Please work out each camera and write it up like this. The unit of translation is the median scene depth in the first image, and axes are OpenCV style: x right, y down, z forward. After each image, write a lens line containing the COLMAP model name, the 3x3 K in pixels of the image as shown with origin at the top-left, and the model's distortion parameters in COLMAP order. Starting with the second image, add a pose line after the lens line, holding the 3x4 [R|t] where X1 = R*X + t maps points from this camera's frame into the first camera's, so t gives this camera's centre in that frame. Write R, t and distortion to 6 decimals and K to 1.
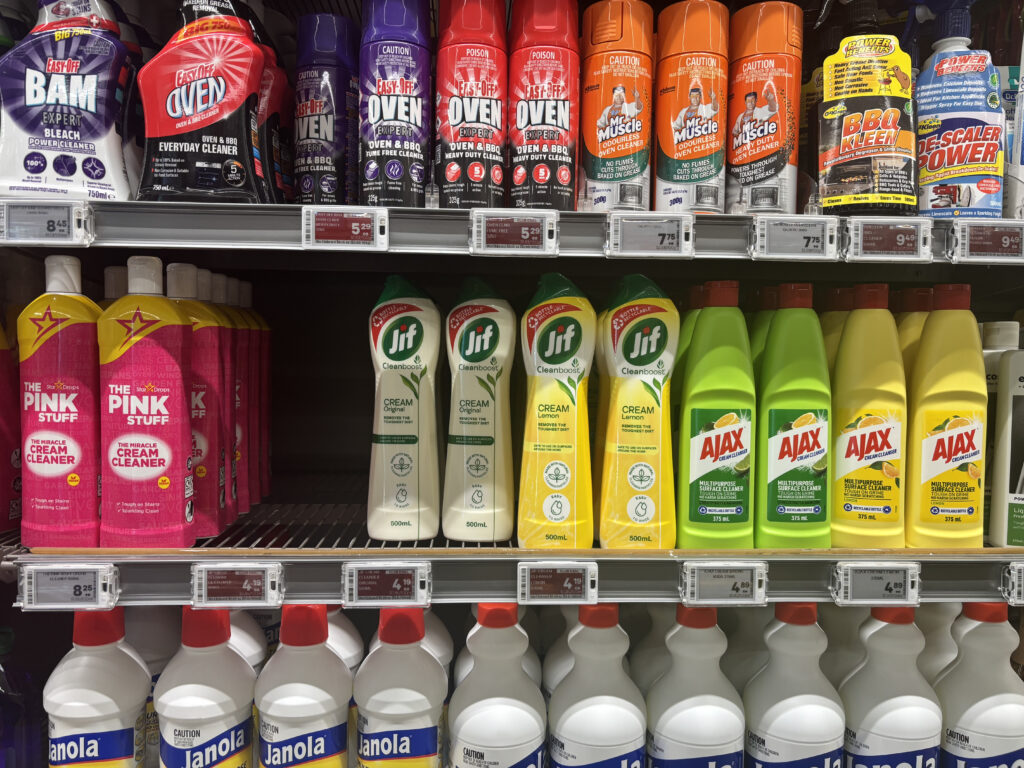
lens RADIAL K [[796.6, 0, 508.2], [0, 796.6, 383.0], [0, 0, 1]] dist [0.023615, -0.024288]
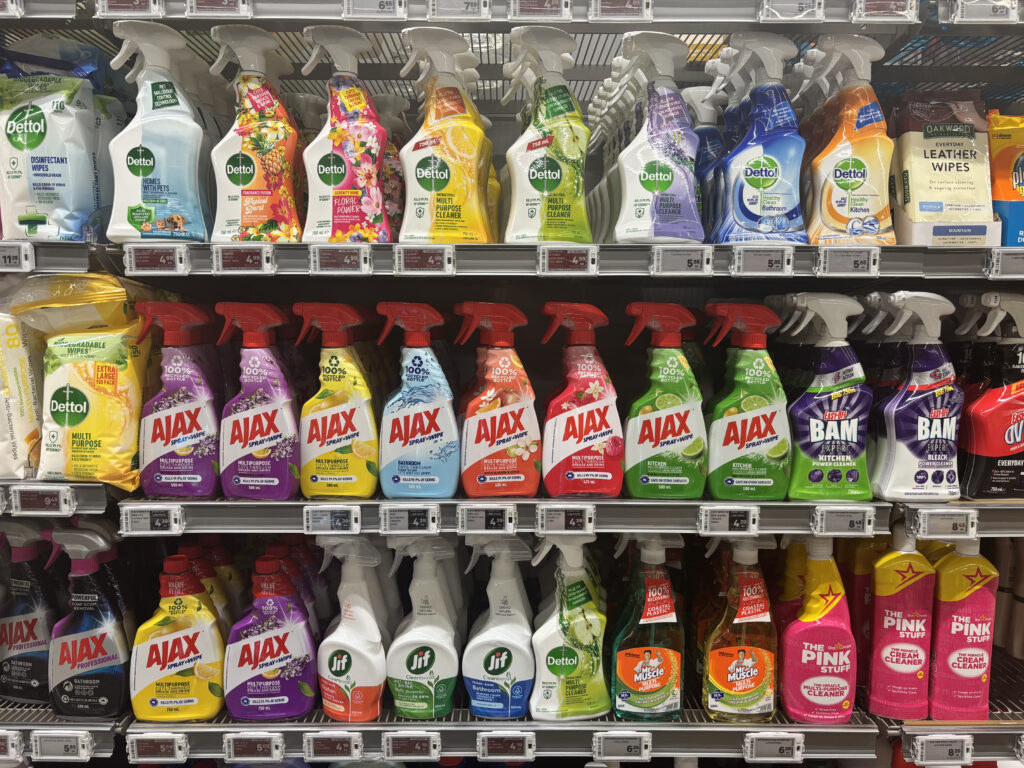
lens RADIAL K [[796.6, 0, 512.8], [0, 796.6, 384.9], [0, 0, 1]] dist [0.023615, -0.024288]
pose [[0.998562, -0.007251, -0.053121, -1.269419], [0.009659, 0.998931, 0.045216, -0.519863], [0.052737, -0.045664, 0.997564, -0.548228]]
